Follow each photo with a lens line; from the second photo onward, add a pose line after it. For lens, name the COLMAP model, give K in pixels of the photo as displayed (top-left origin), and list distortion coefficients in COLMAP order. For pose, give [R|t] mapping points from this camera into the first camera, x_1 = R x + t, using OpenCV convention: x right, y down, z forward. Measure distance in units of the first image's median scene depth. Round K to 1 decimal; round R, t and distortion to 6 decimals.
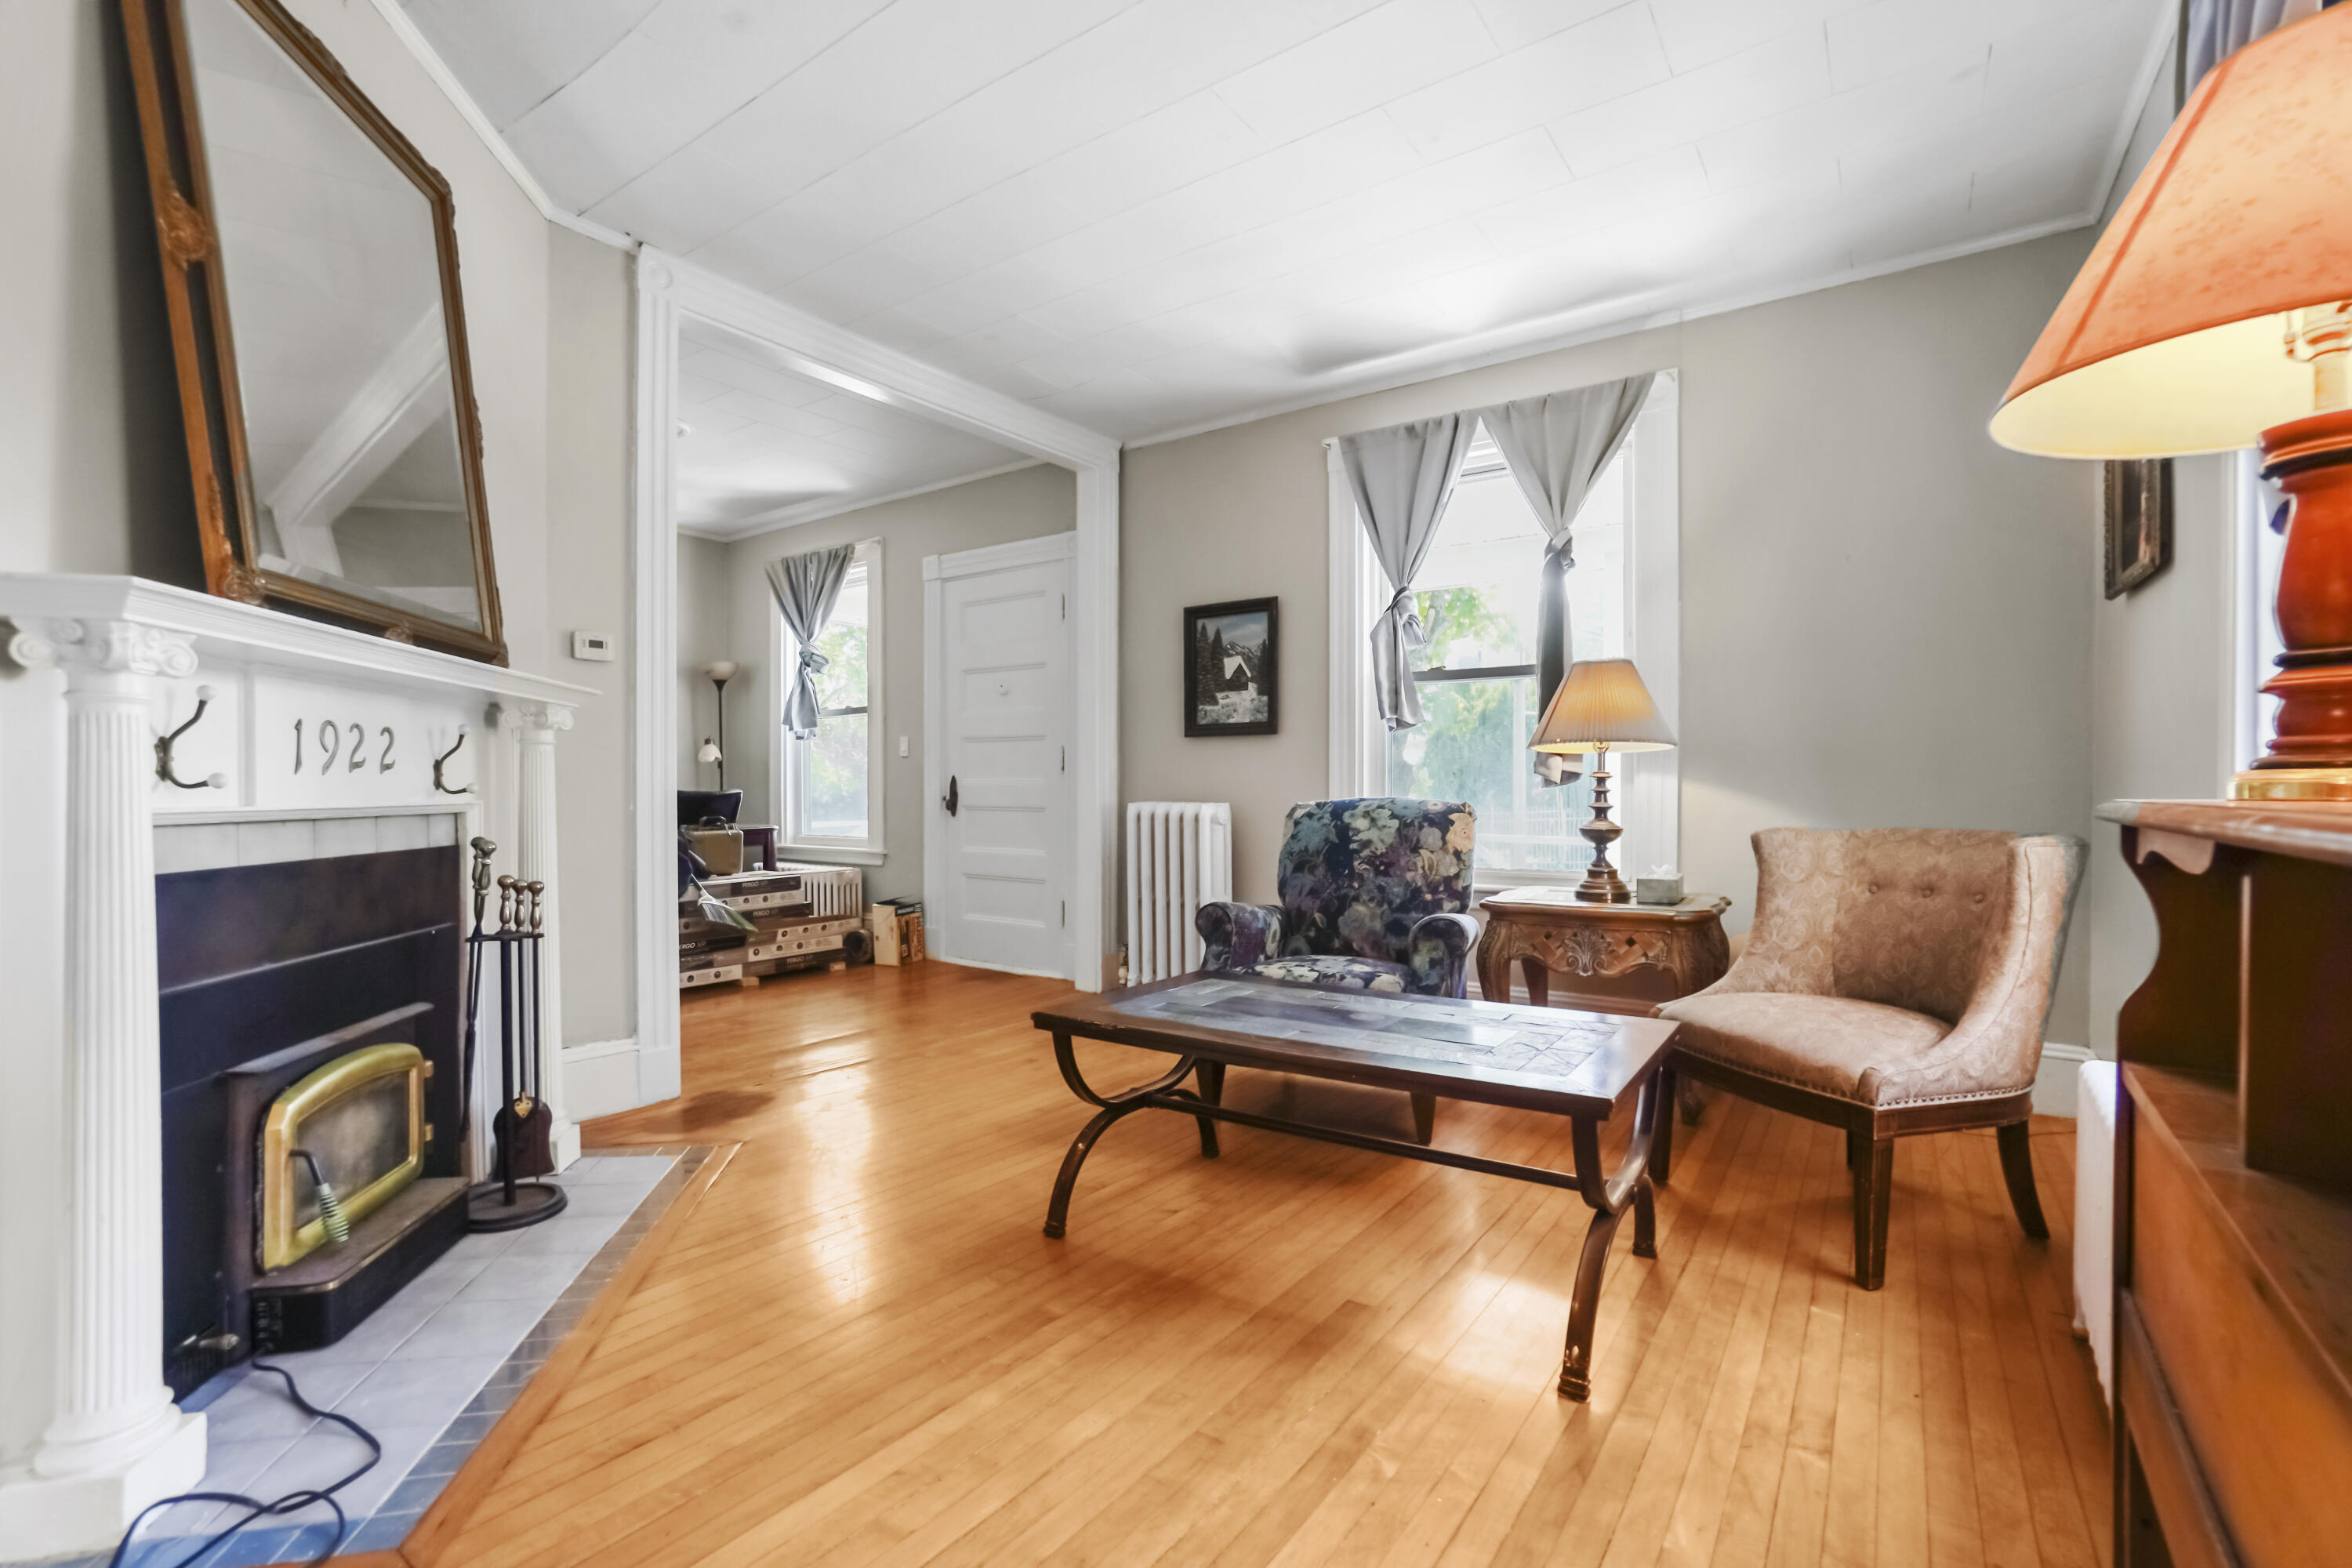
lens RADIAL K [[1052.7, 0, 1148.1], [0, 1052.7, 813.6], [0, 0, 1]] dist [-0.041985, 0.016070]
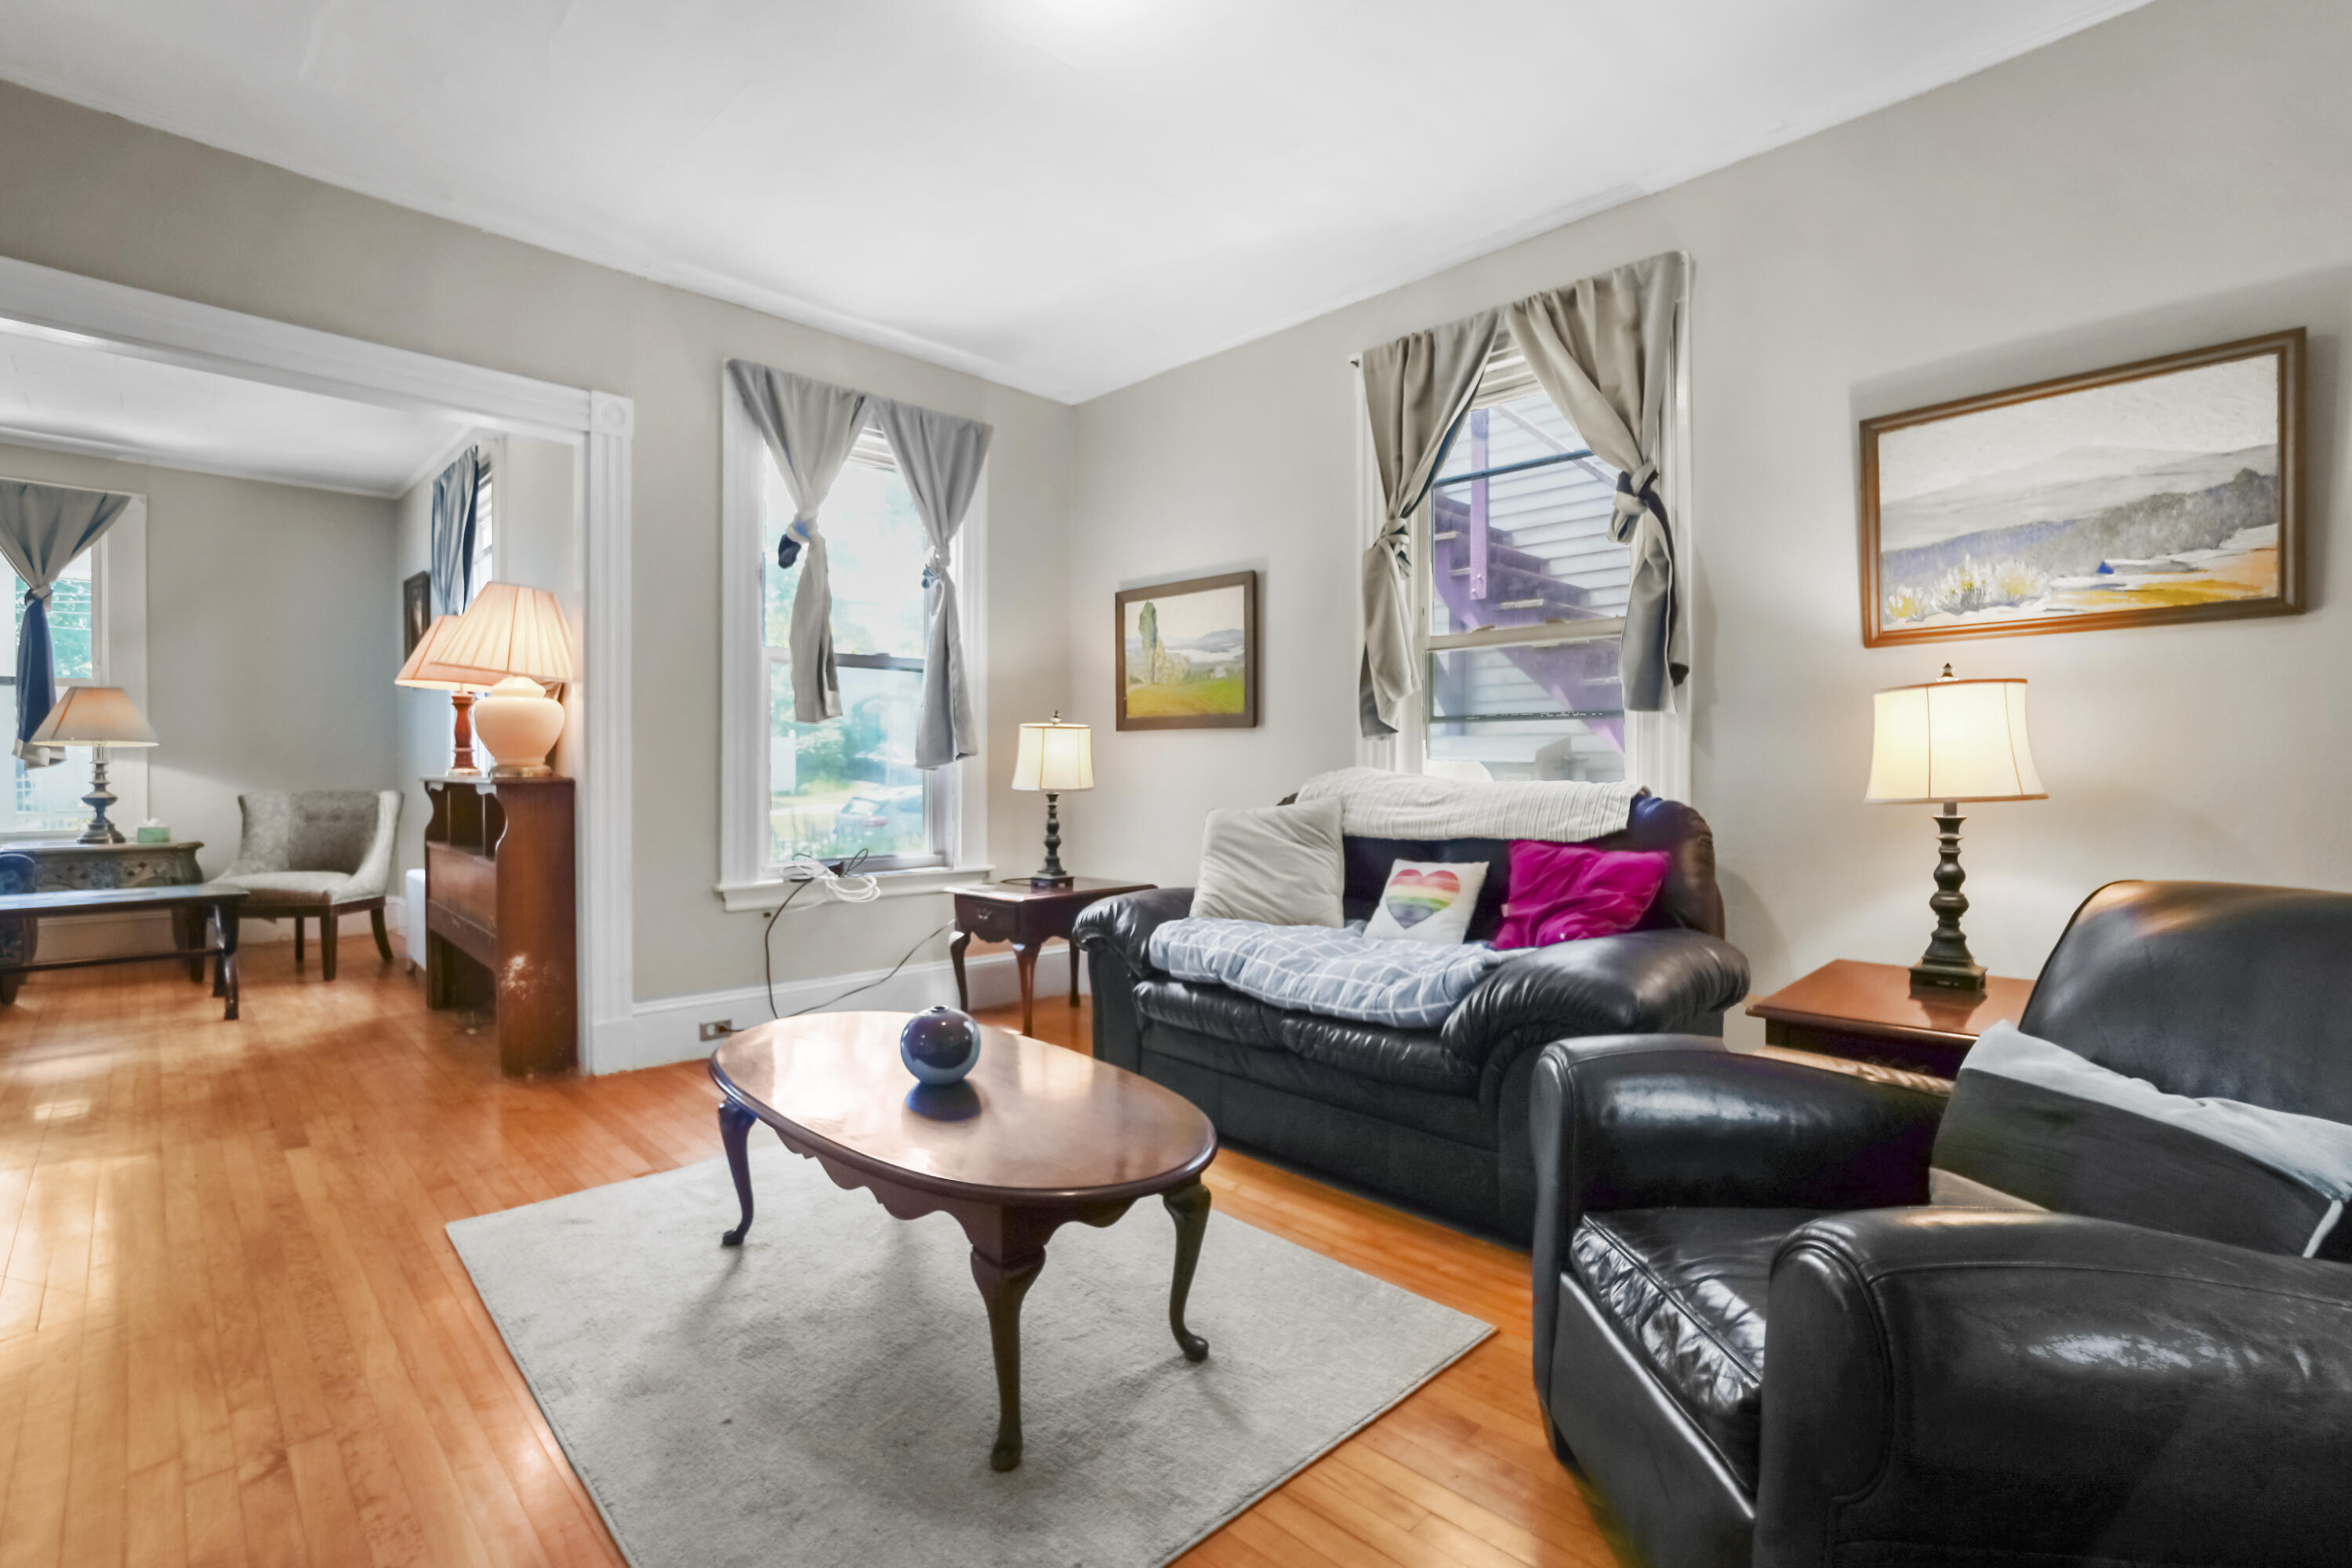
lens RADIAL K [[1090.8, 0, 1160.9], [0, 1090.8, 783.6], [0, 0, 1]] dist [-0.039252, 0.020345]
pose [[0.179270, -0.010860, 0.983740, -0.793500], [0.018317, 0.999803, 0.007700, 0.010393], [-0.983629, 0.016639, 0.179433, -0.767137]]
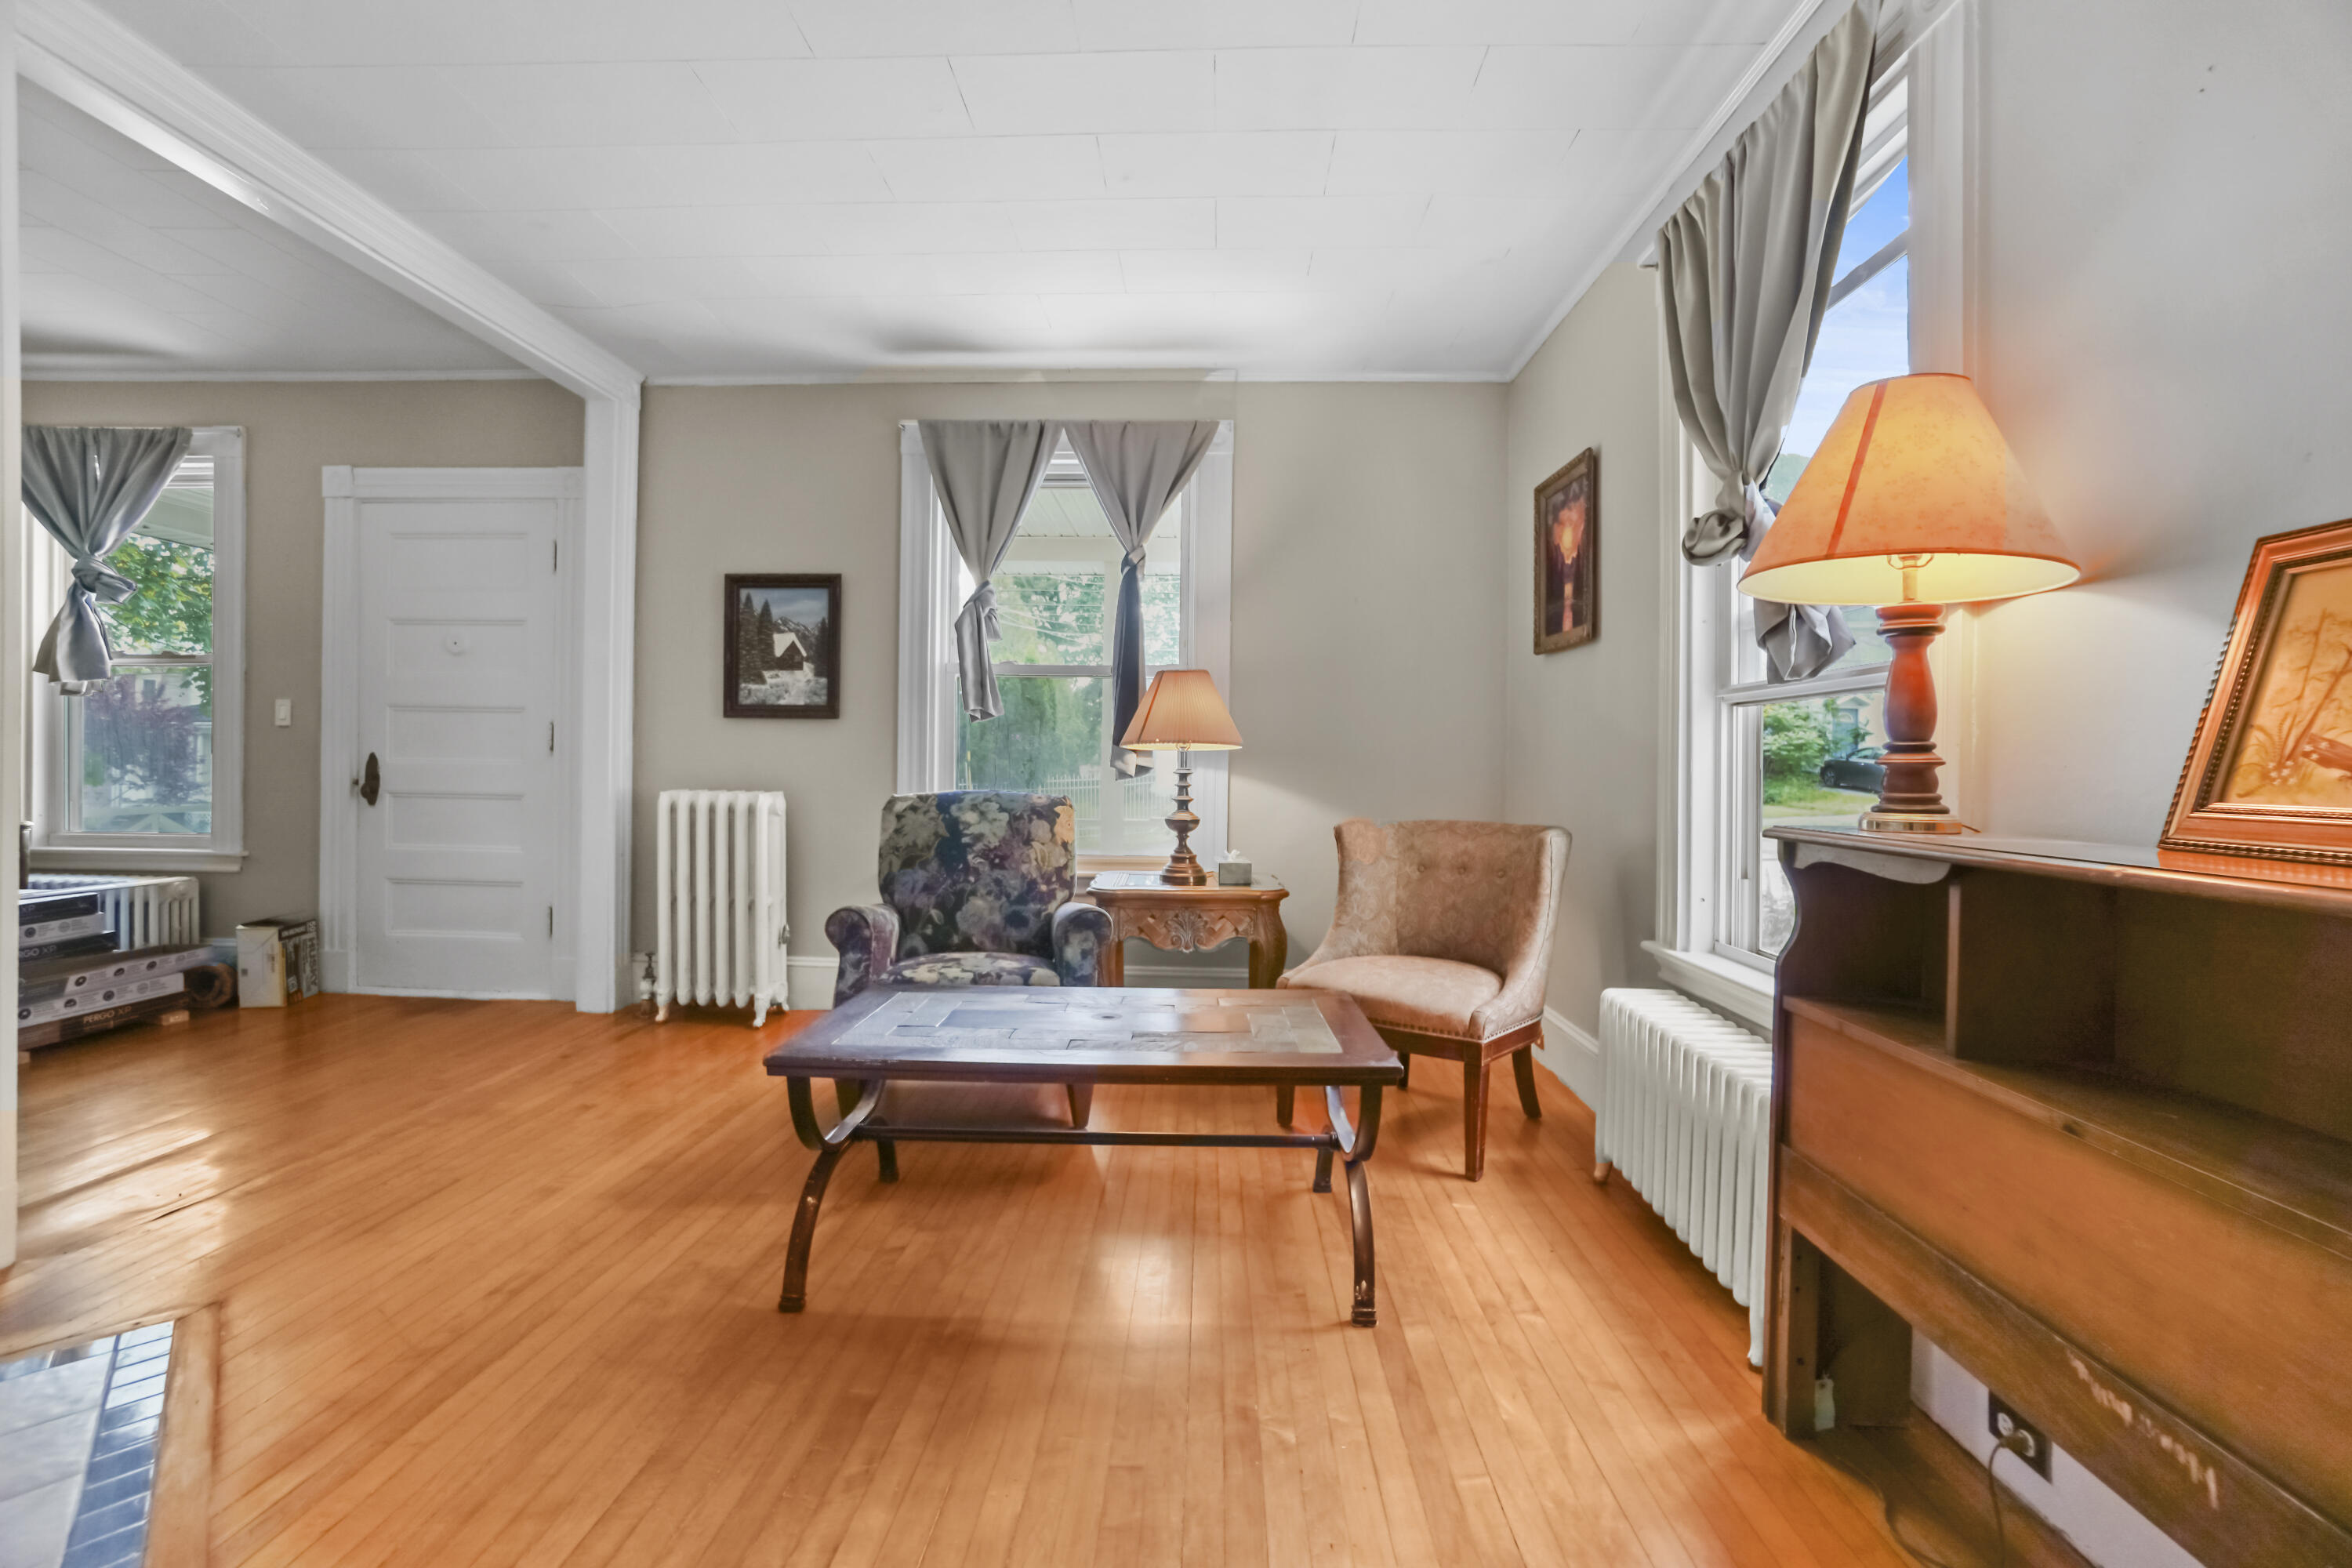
lens RADIAL K [[1048.3, 0, 1172.3], [0, 1048.3, 776.4], [0, 0, 1]] dist [-0.050034, 0.025821]
pose [[0.829531, 0.004237, 0.558445, -0.200898], [-0.000463, 0.999976, -0.006900, -0.023183], [-0.558461, 0.005465, 0.829513, 0.068740]]
